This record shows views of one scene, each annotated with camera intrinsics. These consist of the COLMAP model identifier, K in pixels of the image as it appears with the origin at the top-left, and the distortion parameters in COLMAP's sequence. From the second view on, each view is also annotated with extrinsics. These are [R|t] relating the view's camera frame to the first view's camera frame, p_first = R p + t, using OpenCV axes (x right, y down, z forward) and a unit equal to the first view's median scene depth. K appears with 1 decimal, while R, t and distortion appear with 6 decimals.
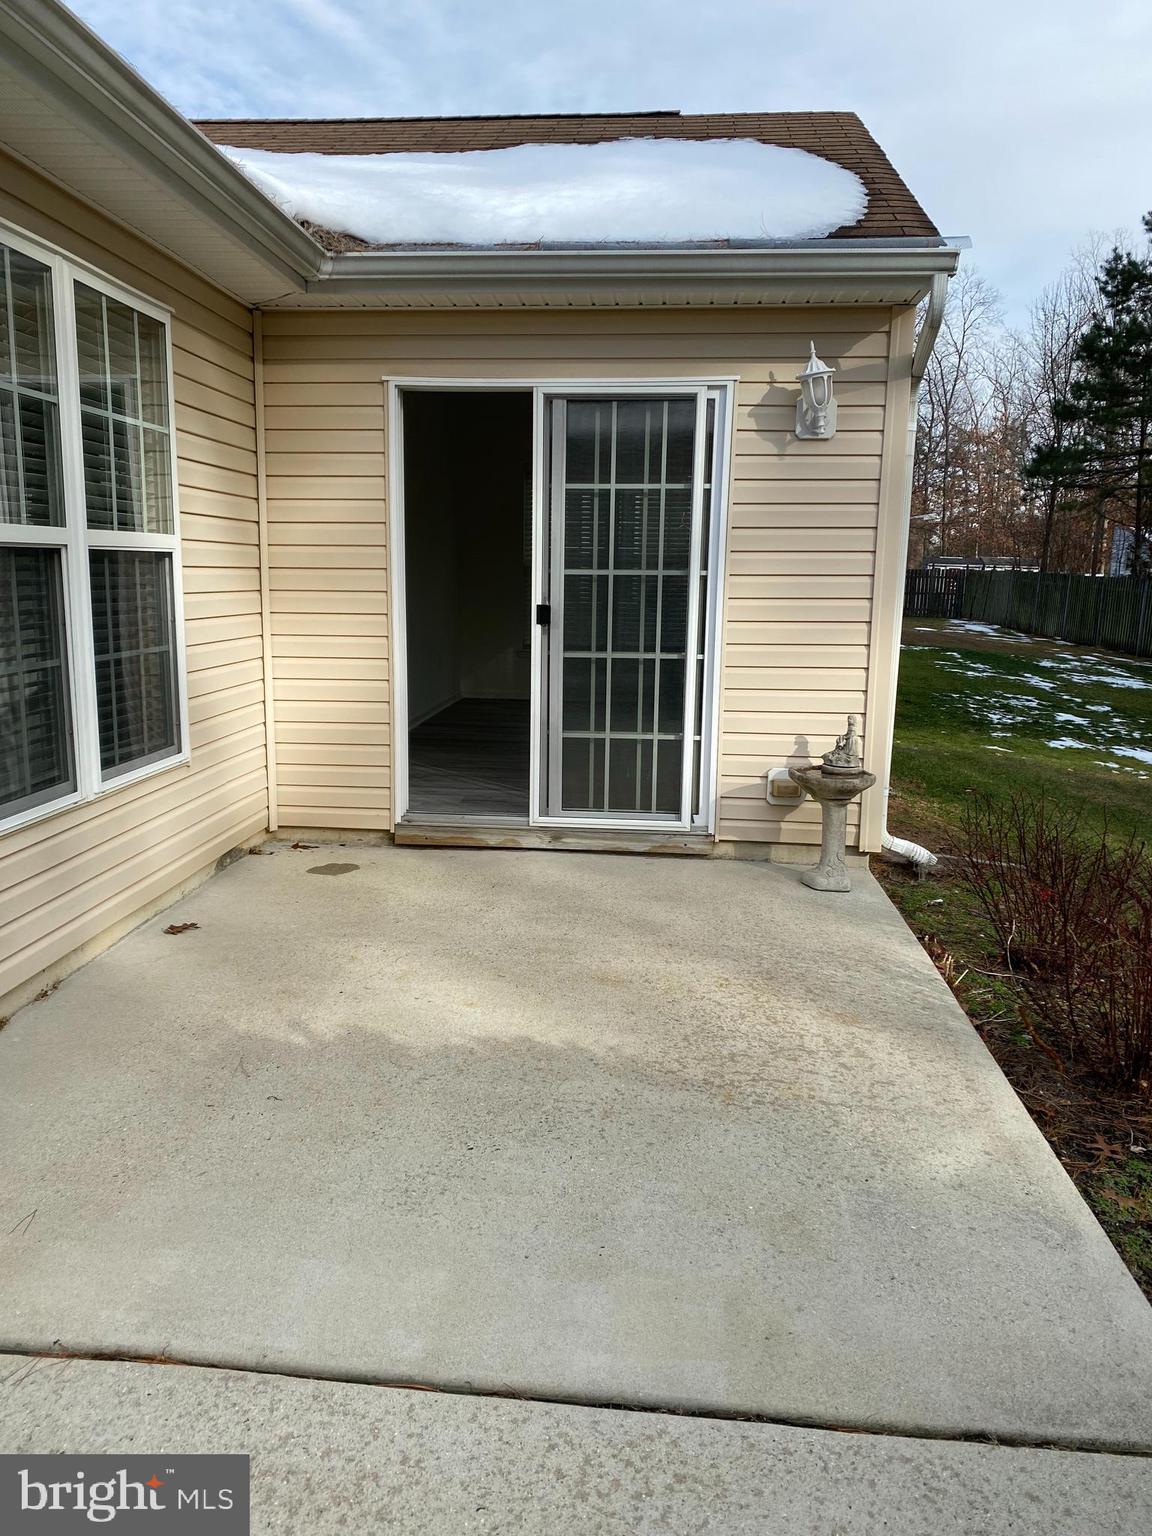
lens RADIAL K [[1165.6, 0, 576.0], [0, 1165.6, 768.0], [0, 0, 1]] dist [0.068739, -0.078150]
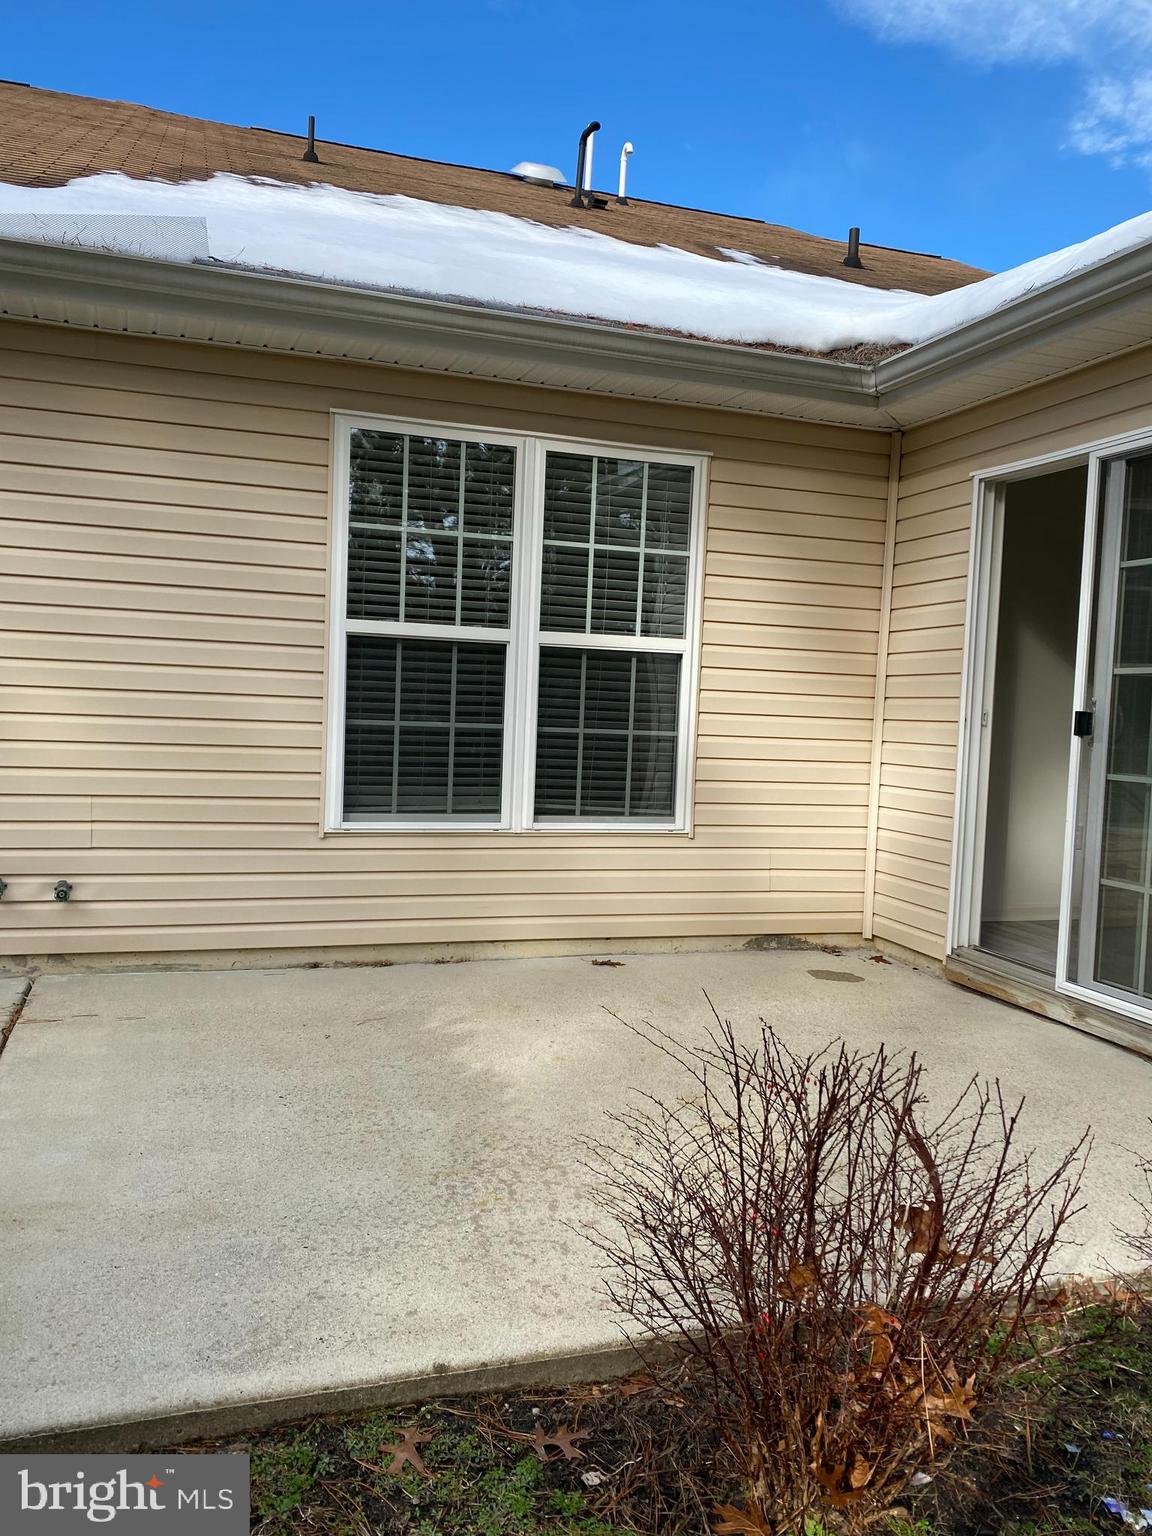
lens RADIAL K [[1174.5, 0, 576.0], [0, 1174.5, 768.0], [0, 0, 1]] dist [0.089569, -0.223118]
pose [[0.392373, 0.053891, -0.918226, 0.799989], [-0.189930, 0.981515, -0.023554, -0.025457], [0.899983, 0.183640, 0.395356, 0.518593]]
